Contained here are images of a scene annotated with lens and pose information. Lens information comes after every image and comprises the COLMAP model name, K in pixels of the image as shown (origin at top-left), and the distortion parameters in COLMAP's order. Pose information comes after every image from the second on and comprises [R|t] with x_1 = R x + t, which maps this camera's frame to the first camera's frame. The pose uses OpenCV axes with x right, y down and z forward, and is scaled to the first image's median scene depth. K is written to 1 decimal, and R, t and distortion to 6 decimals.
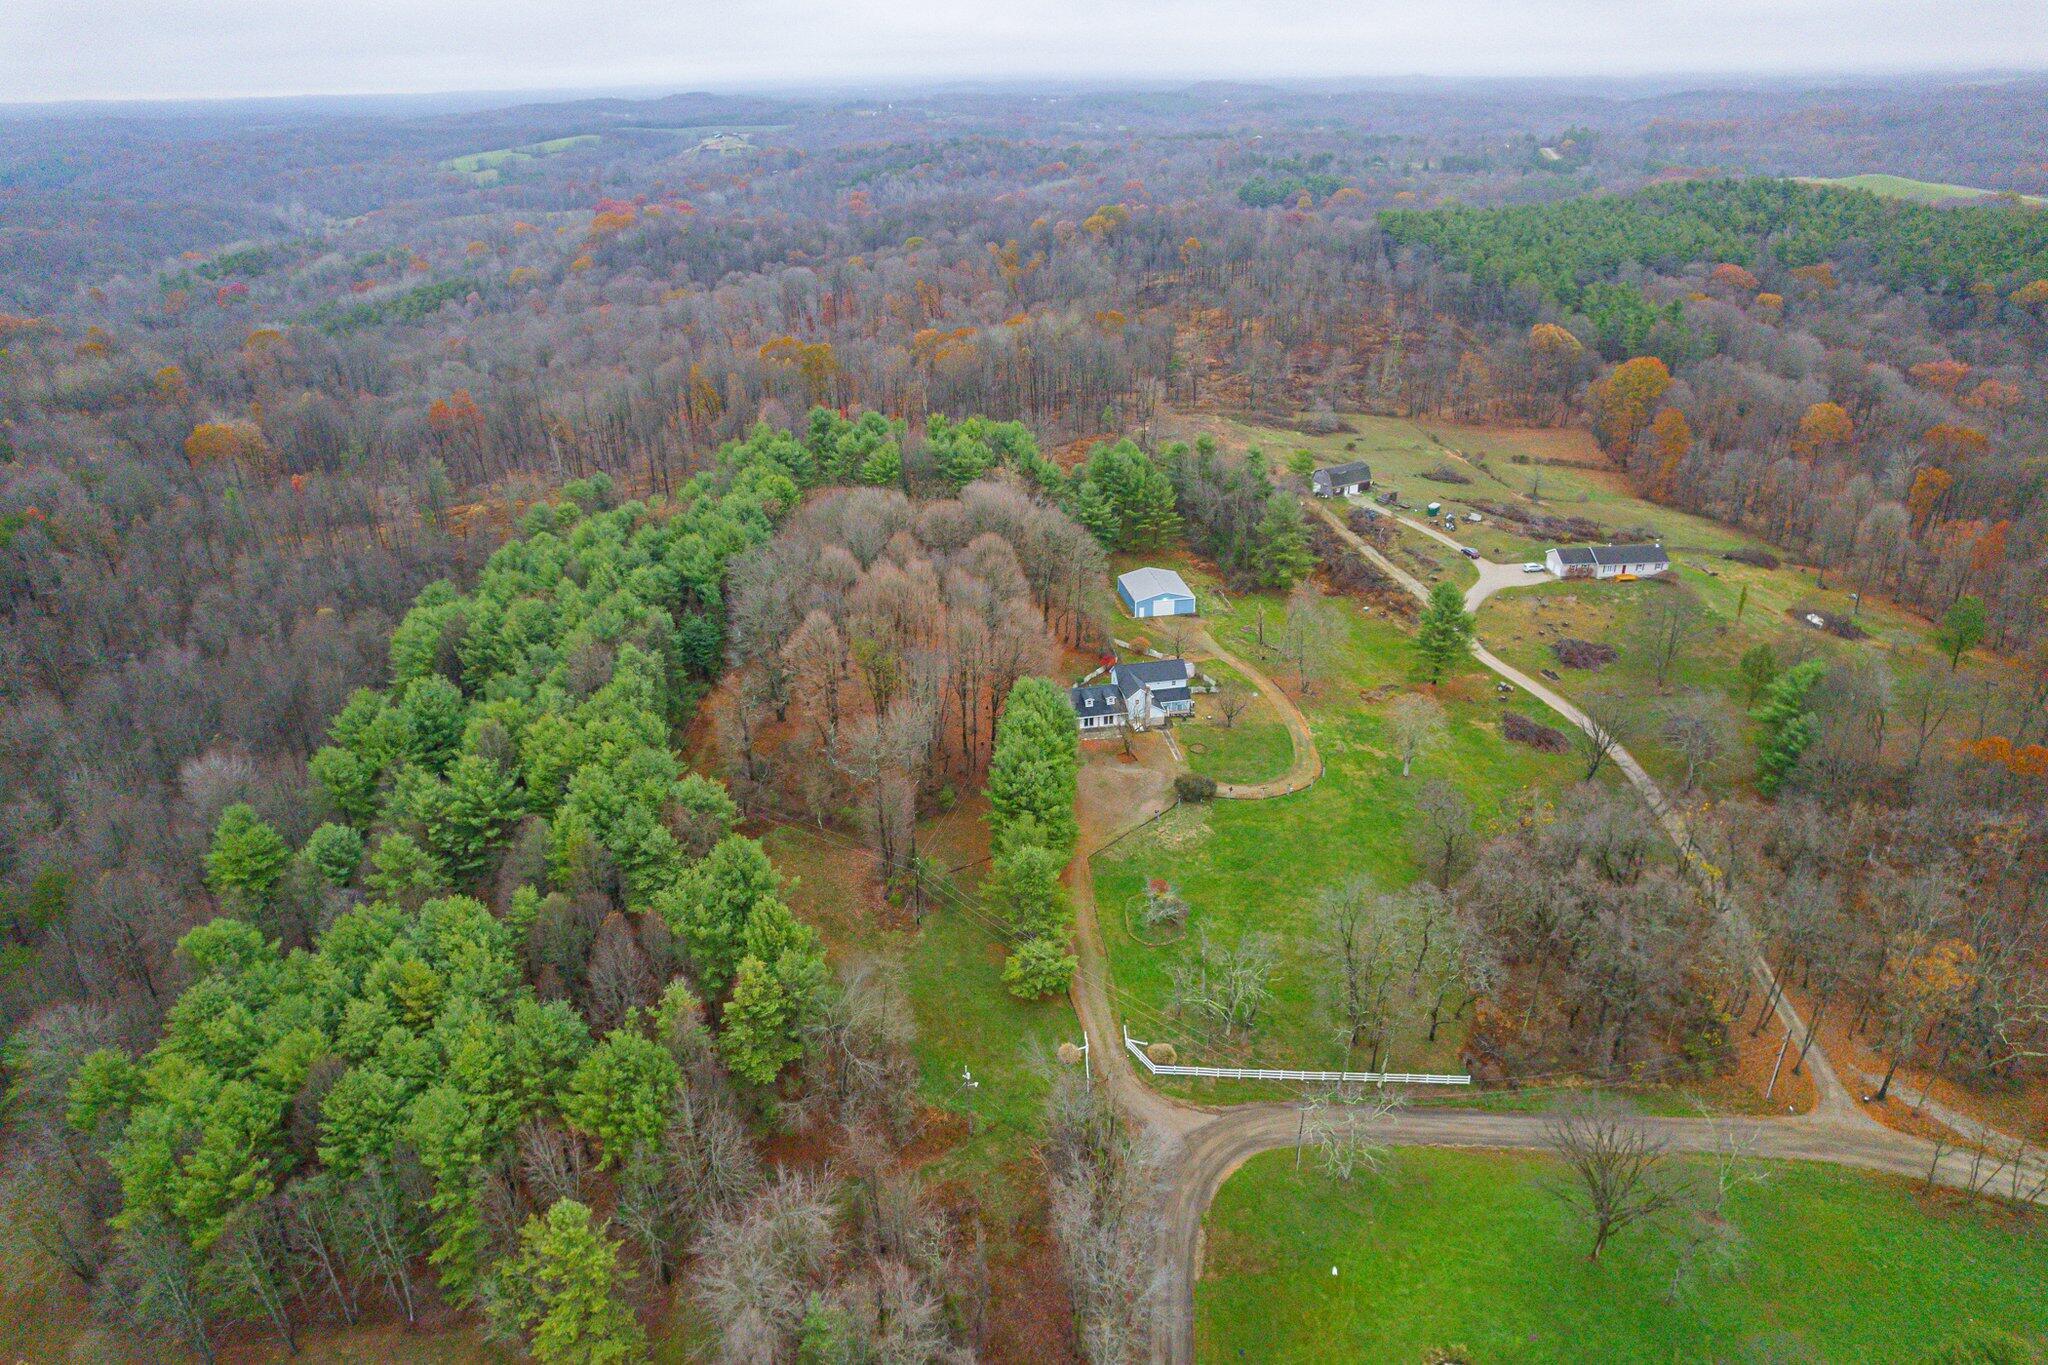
lens RADIAL K [[1311.9, 0, 1033.0], [0, 1311.9, 694.0], [0, 0, 1]] dist [-0.066450, 0.046087]
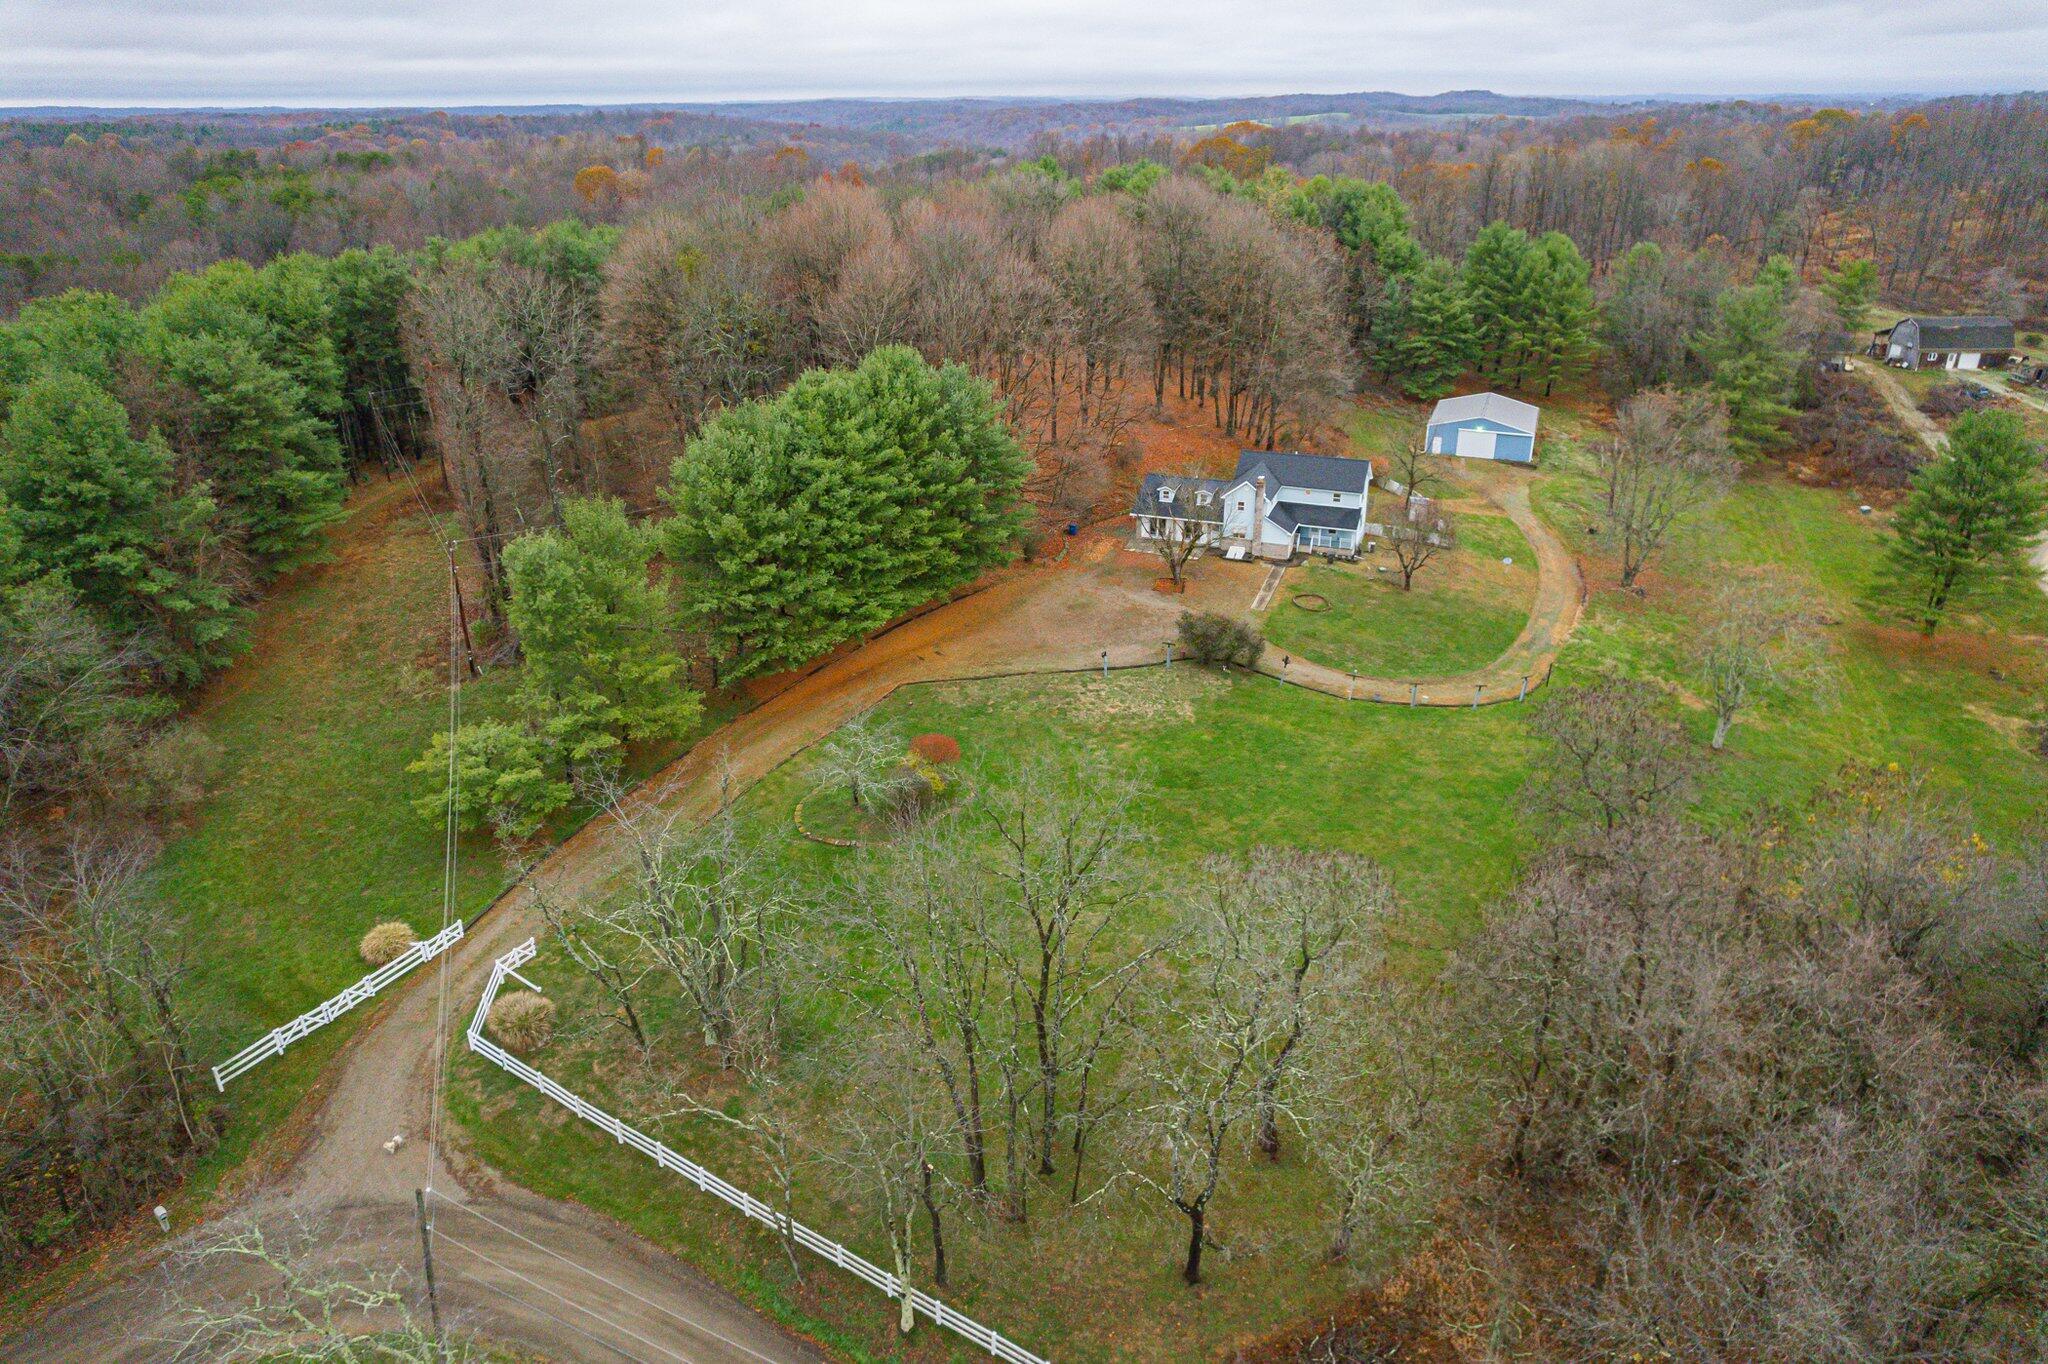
lens RADIAL K [[1311.9, 0, 1033.0], [0, 1311.9, 693.5], [0, 0, 1]] dist [-0.066450, 0.046087]
pose [[0.851777, 0.230457, -0.470494, 0.275797], [-0.234076, 0.970839, 0.051766, 0.073010], [0.468704, 0.066038, 0.880883, 0.458785]]
